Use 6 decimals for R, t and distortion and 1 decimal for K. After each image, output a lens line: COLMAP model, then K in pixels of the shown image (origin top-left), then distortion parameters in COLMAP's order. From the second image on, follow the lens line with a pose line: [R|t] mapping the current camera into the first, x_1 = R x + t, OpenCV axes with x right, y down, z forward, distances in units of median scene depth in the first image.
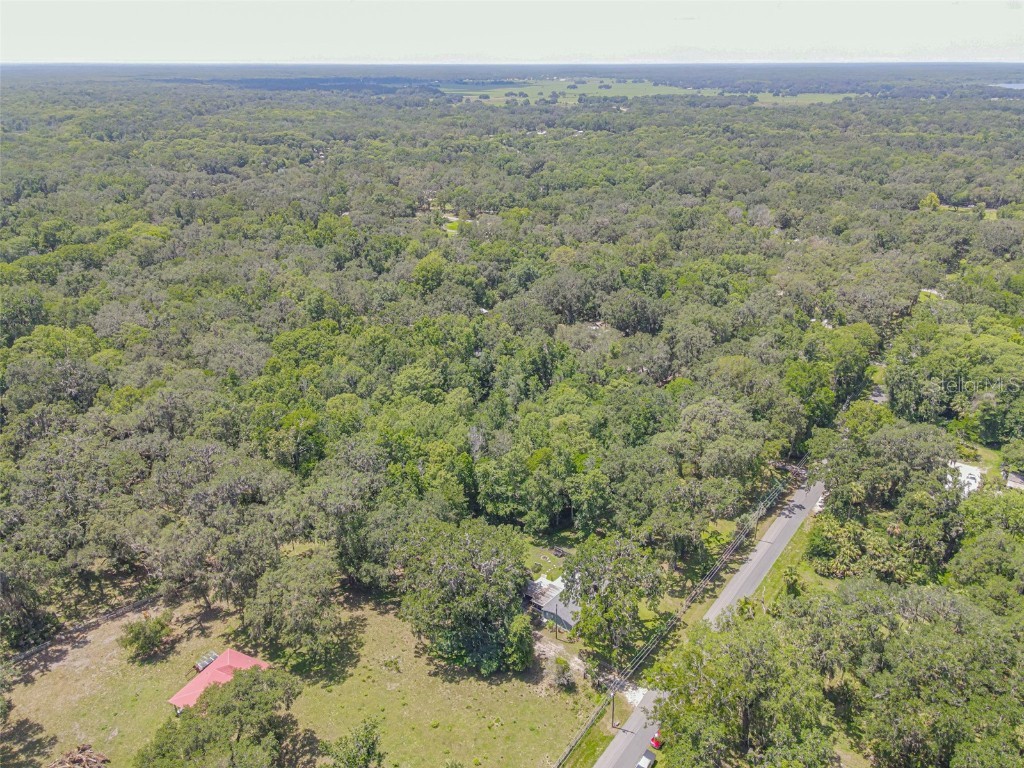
lens RADIAL K [[732.4, 0, 512.0], [0, 732.4, 384.0], [0, 0, 1]] dist [-0.002472, -0.004580]
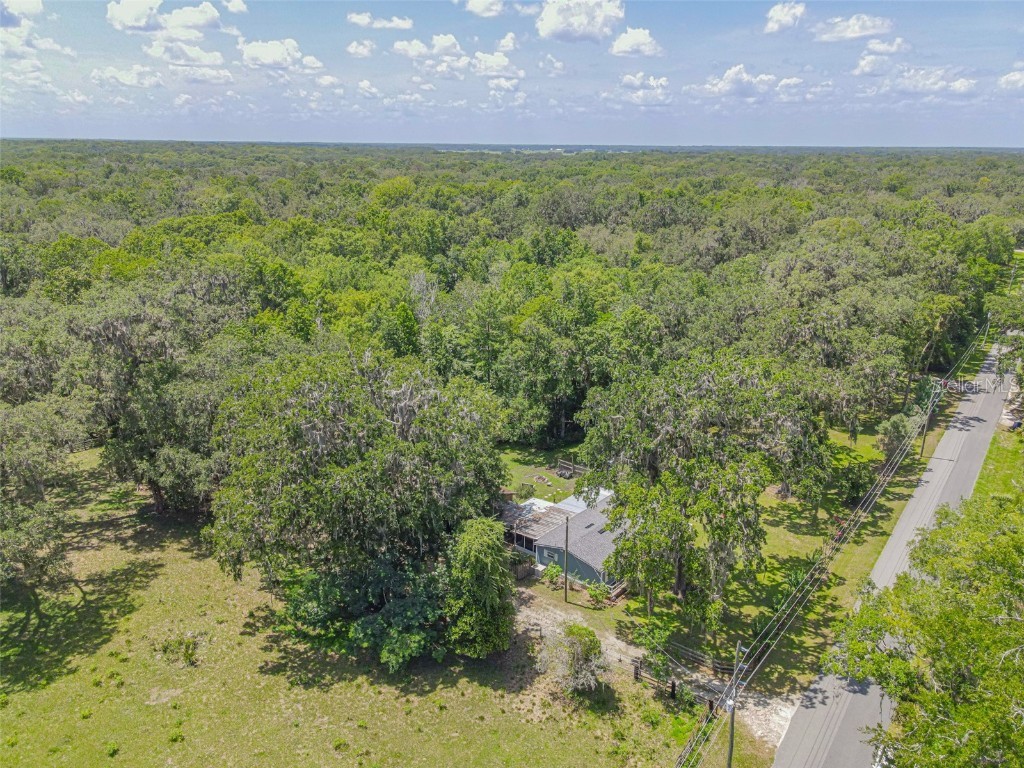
lens RADIAL K [[747.6, 0, 512.0], [0, 747.6, 384.0], [0, 0, 1]] dist [0.008318, -0.002117]
pose [[0.999948, 0.008370, 0.005853, 0.024003], [-0.007840, 0.996324, -0.085309, 0.255971], [-0.006546, 0.085258, 0.996337, 0.531338]]
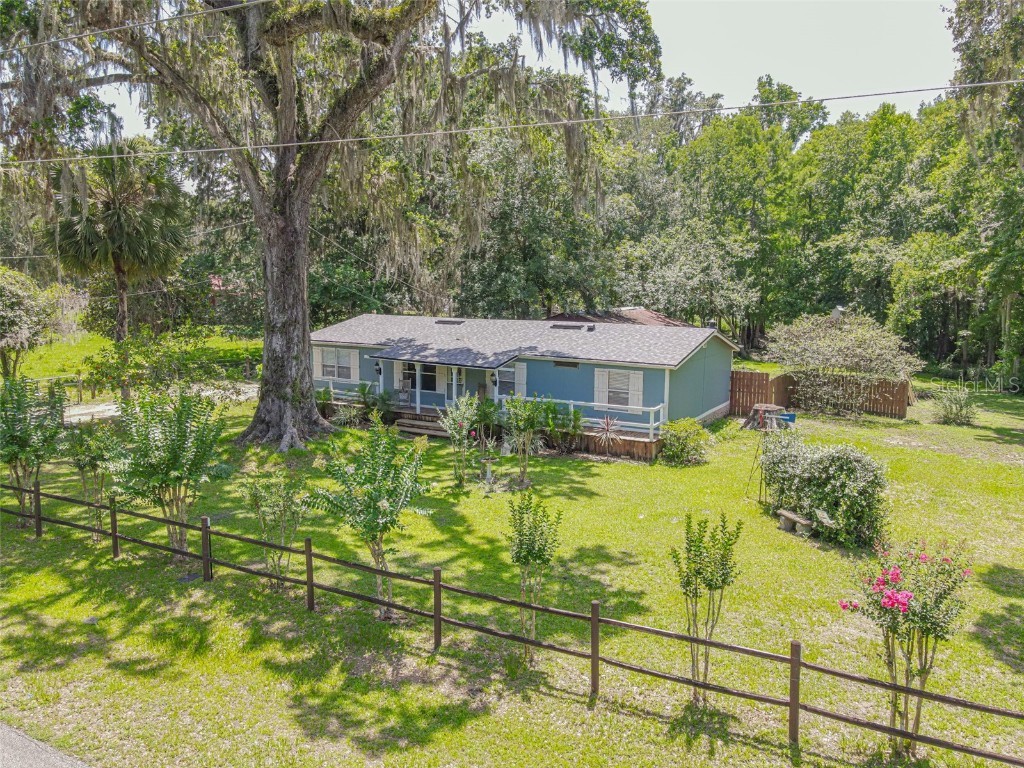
lens RADIAL K [[745.9, 0, 512.0], [0, 745.9, 384.0], [0, 0, 1]] dist [-0.000204, 0.005917]
pose [[0.159593, 0.134081, -0.978035, 0.303953], [-0.381197, 0.922260, 0.064232, 0.306633], [0.910615, 0.362573, 0.198297, 1.022559]]
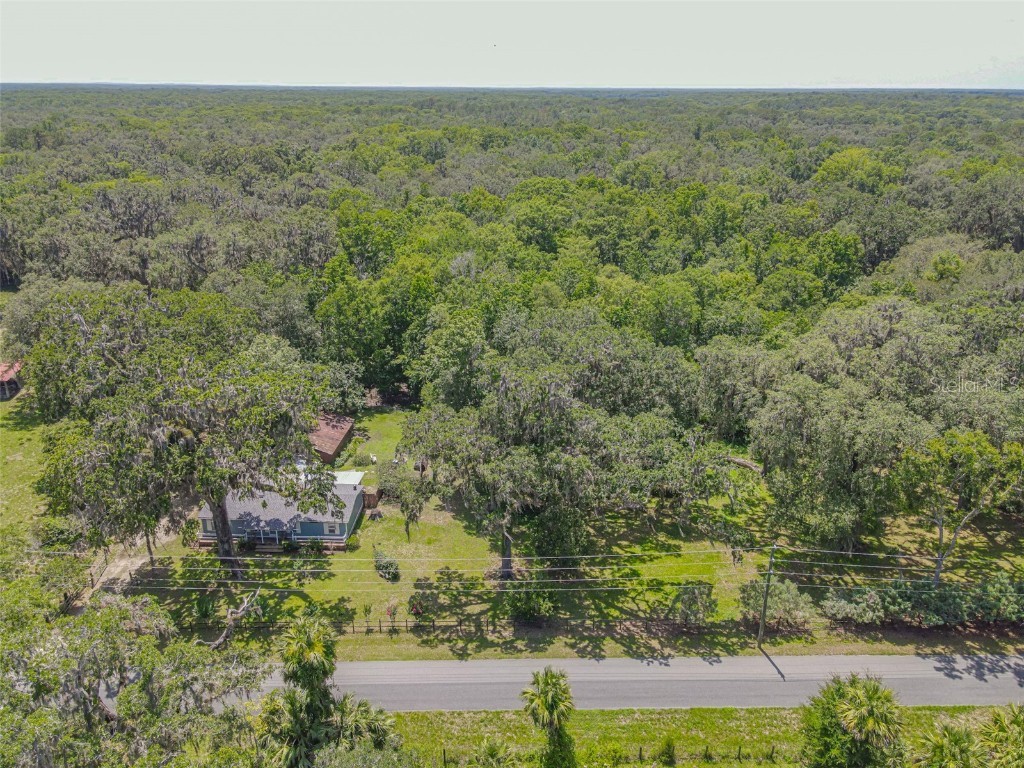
lens RADIAL K [[725.4, 0, 512.0], [0, 725.4, 384.0], [0, 0, 1]] dist [0.012700, 0.000062]
pose [[0.619992, 0.283609, -0.731557, 0.591369], [-0.309972, 0.945075, 0.103686, 0.110432], [0.720783, 0.162477, 0.673850, 0.793950]]
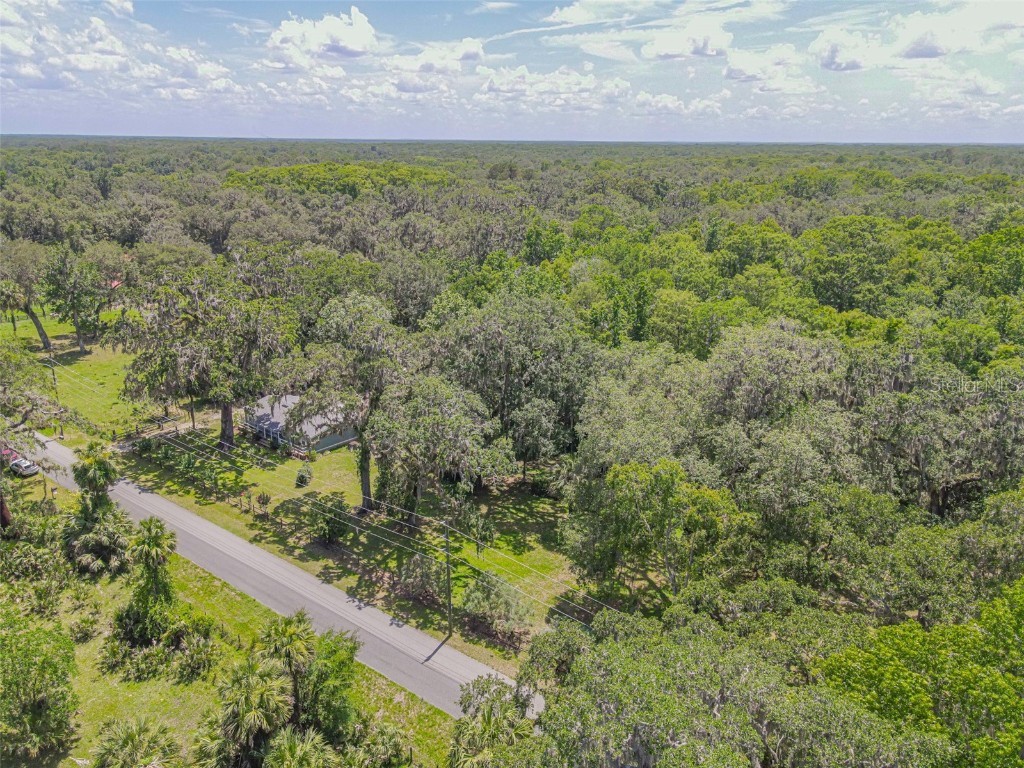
lens RADIAL K [[732.4, 0, 512.0], [0, 732.4, 384.0], [0, 0, 1]] dist [-0.002472, -0.004580]
pose [[-0.000381, 0.299659, -0.954046, 0.762138], [-0.398328, 0.875047, 0.275005, 0.006358], [0.917243, 0.380128, 0.119030, 1.152882]]
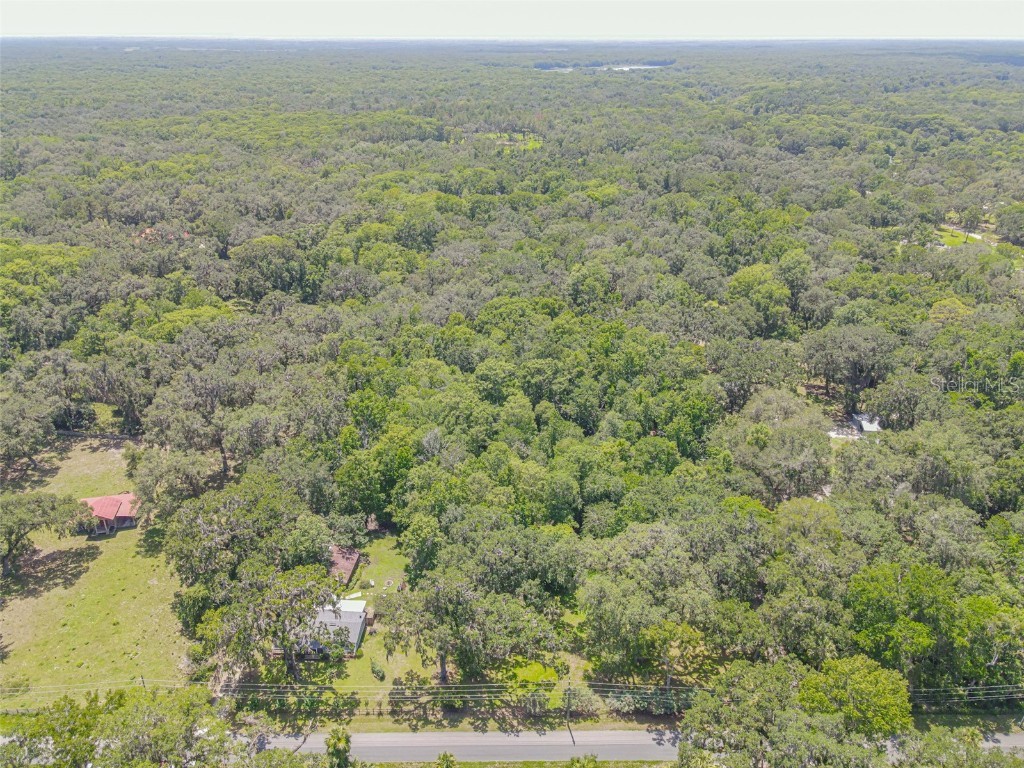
lens RADIAL K [[725.4, 0, 512.0], [0, 725.4, 384.0], [0, 0, 1]] dist [0.012700, 0.000062]
pose [[0.610199, 0.330857, -0.719855, 0.850318], [-0.311214, 0.935685, 0.166249, -0.237461], [0.728563, 0.122584, 0.673921, 0.550527]]
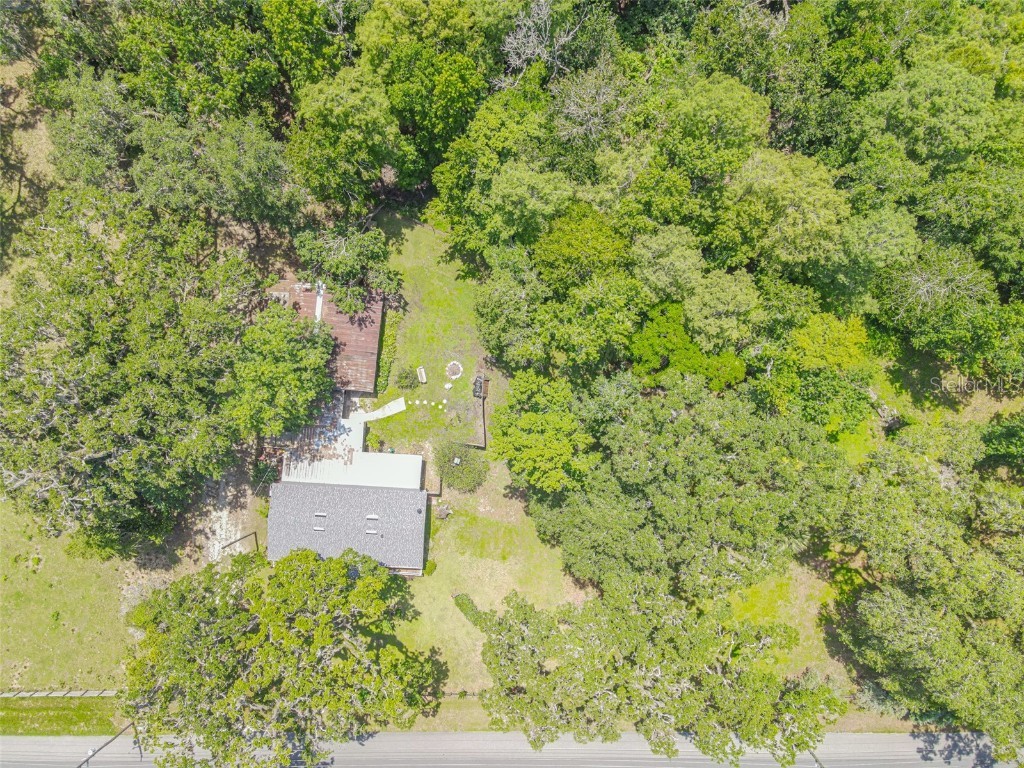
lens RADIAL K [[732.4, 0, 512.0], [0, 732.4, 384.0], [0, 0, 1]] dist [-0.002472, -0.004580]
pose [[0.598036, 0.800090, -0.047003, 0.111598], [-0.300614, 0.278289, 0.912243, -0.240989], [0.742957, -0.531424, 0.406945, 0.987566]]
